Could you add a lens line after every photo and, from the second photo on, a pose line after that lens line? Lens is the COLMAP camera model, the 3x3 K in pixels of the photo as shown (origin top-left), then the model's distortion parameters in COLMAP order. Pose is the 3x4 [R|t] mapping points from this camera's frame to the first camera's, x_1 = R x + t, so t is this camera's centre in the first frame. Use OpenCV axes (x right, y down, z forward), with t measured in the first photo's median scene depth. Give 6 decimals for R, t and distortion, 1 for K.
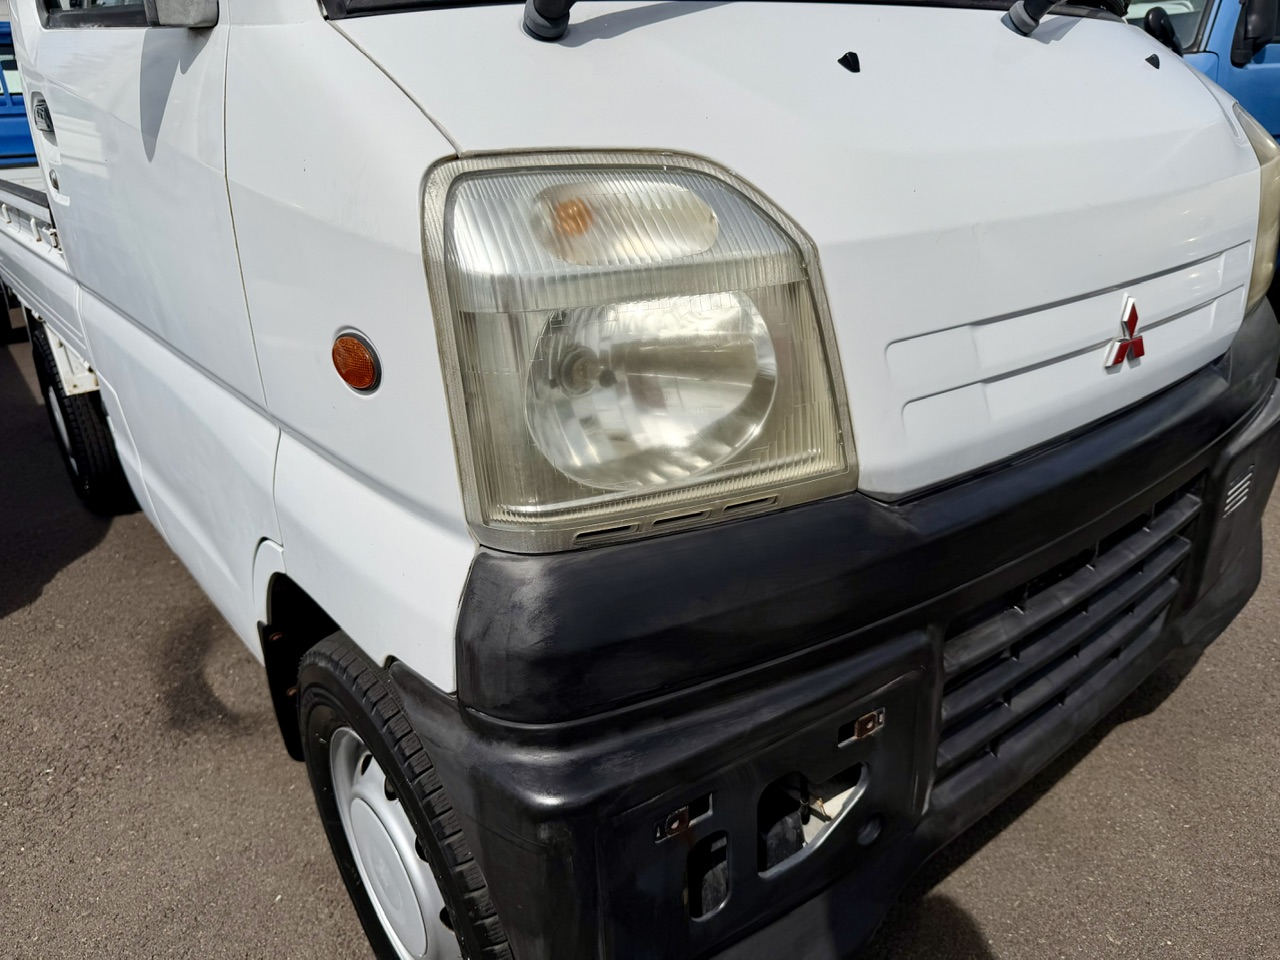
lens RADIAL K [[926.8, 0, 647.3], [0, 926.8, 487.1], [0, 0, 1]] dist [-0.004248, -0.013558]
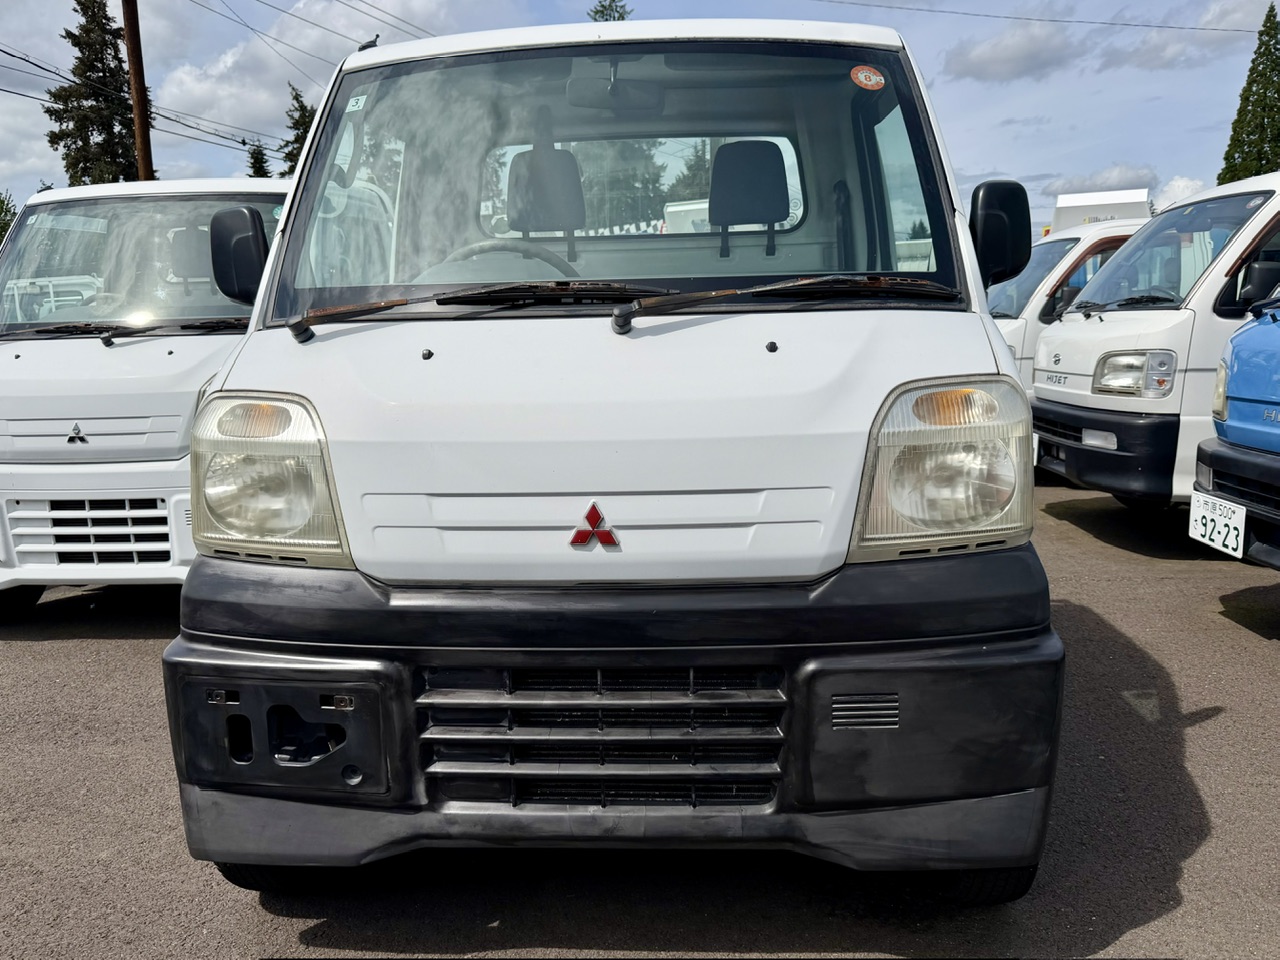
lens RADIAL K [[951.0, 0, 640.0], [0, 951.0, 480.0], [0, 0, 1]] dist [0.202574, -0.431787]
pose [[0.730586, 0.123297, -0.671596, 2.074463], [-0.256928, 0.960917, -0.103082, -0.126376], [0.632639, 0.247862, 0.733712, -0.137225]]
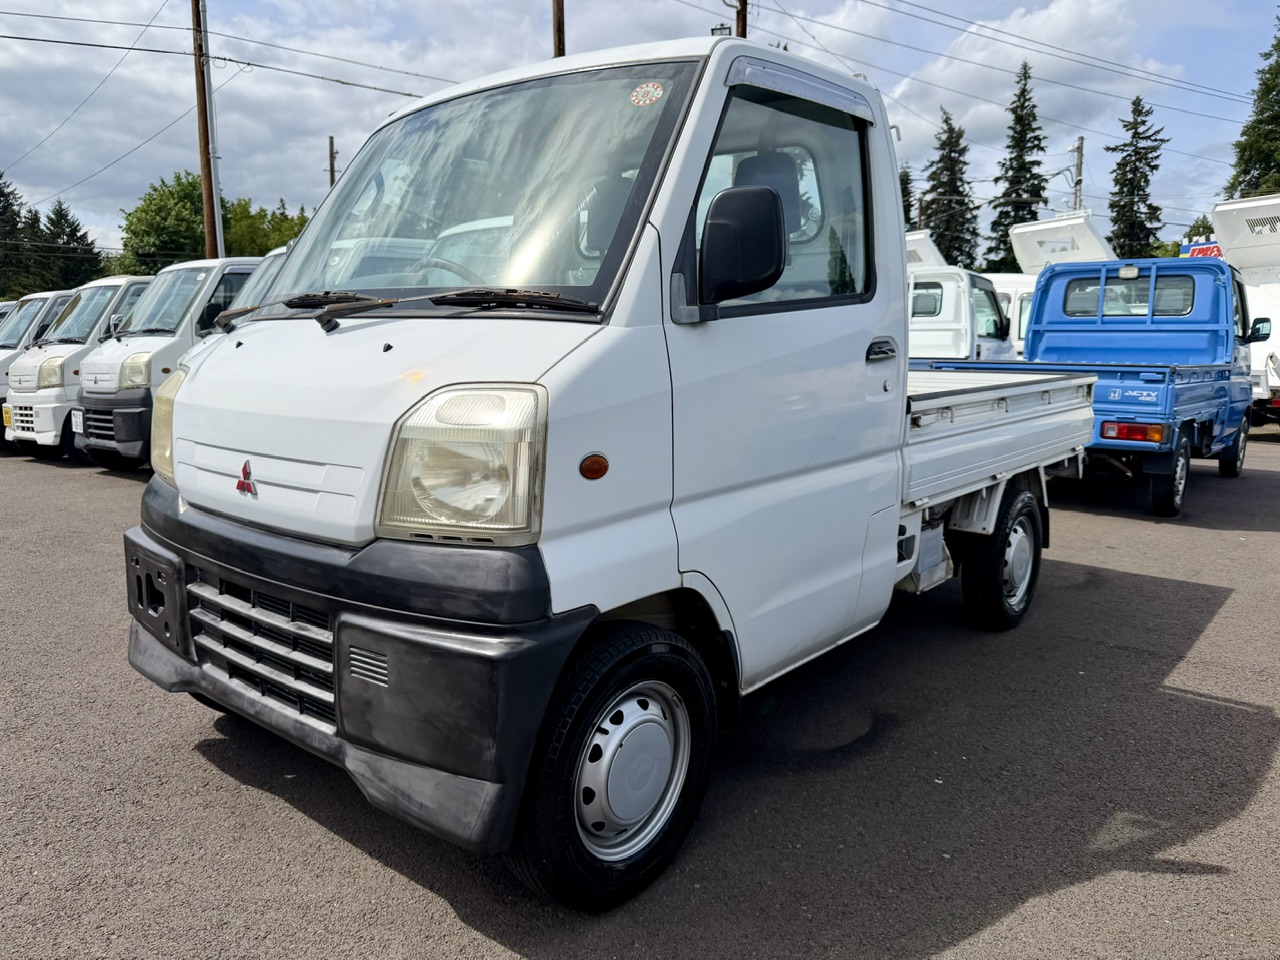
lens RADIAL K [[916.6, 0, 656.0], [0, 916.6, 476.0], [0, 0, 1]] dist [0.040340, -0.091014]
pose [[0.187079, 0.178841, -0.965928, 3.289926], [-0.379454, 0.920126, 0.096869, -0.881565], [0.906100, 0.348403, 0.239998, 1.698779]]
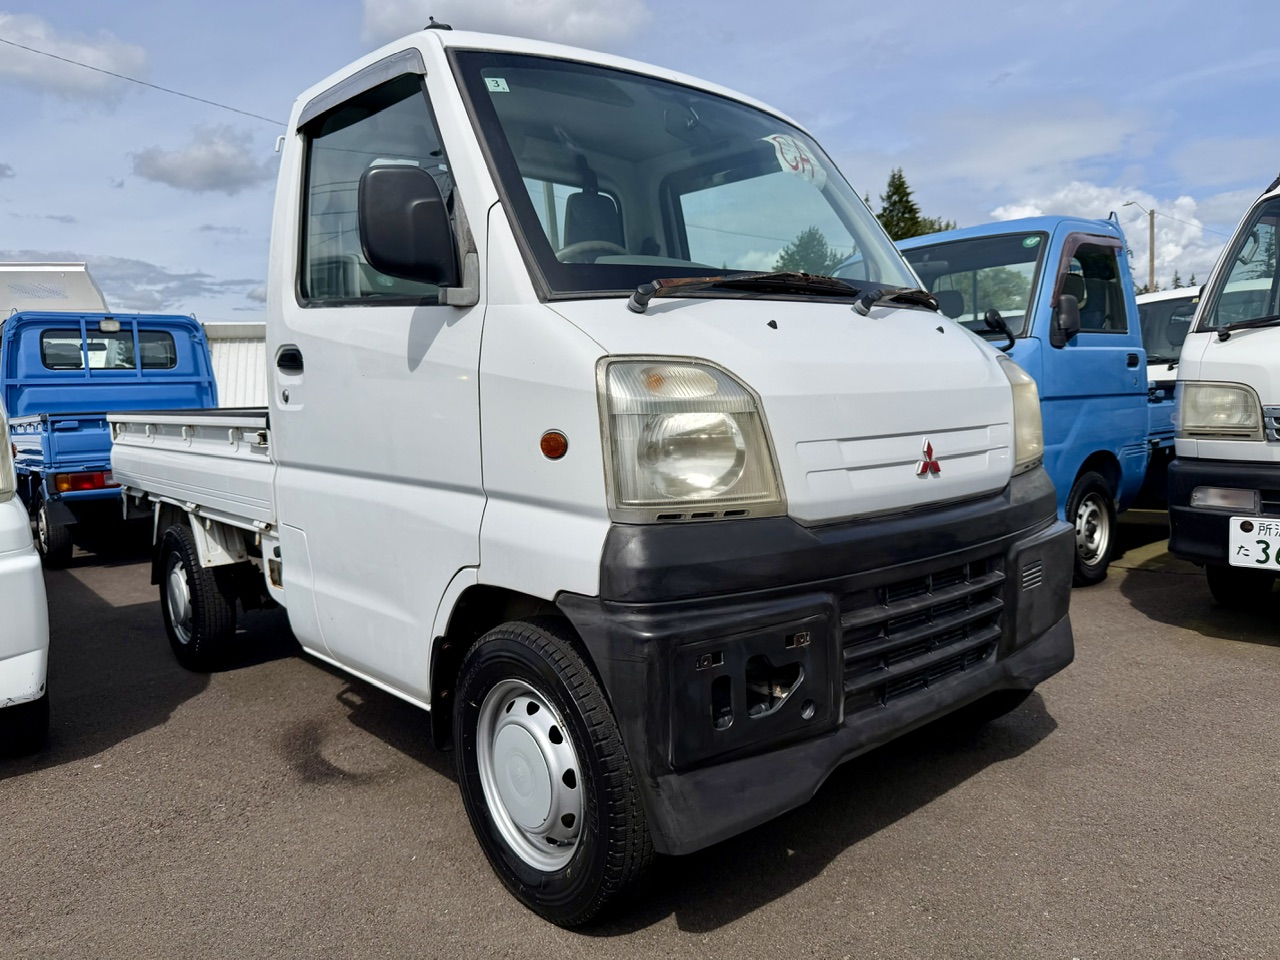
lens RADIAL K [[929.1, 0, 644.7], [0, 929.1, 453.6], [0, 0, 1]] dist [0.000024, -0.056070]
pose [[0.999200, 0.003170, 0.039868, -0.177482], [0.009823, 0.946868, -0.321473, 0.558508], [-0.038768, 0.321608, 0.946079, -1.014216]]
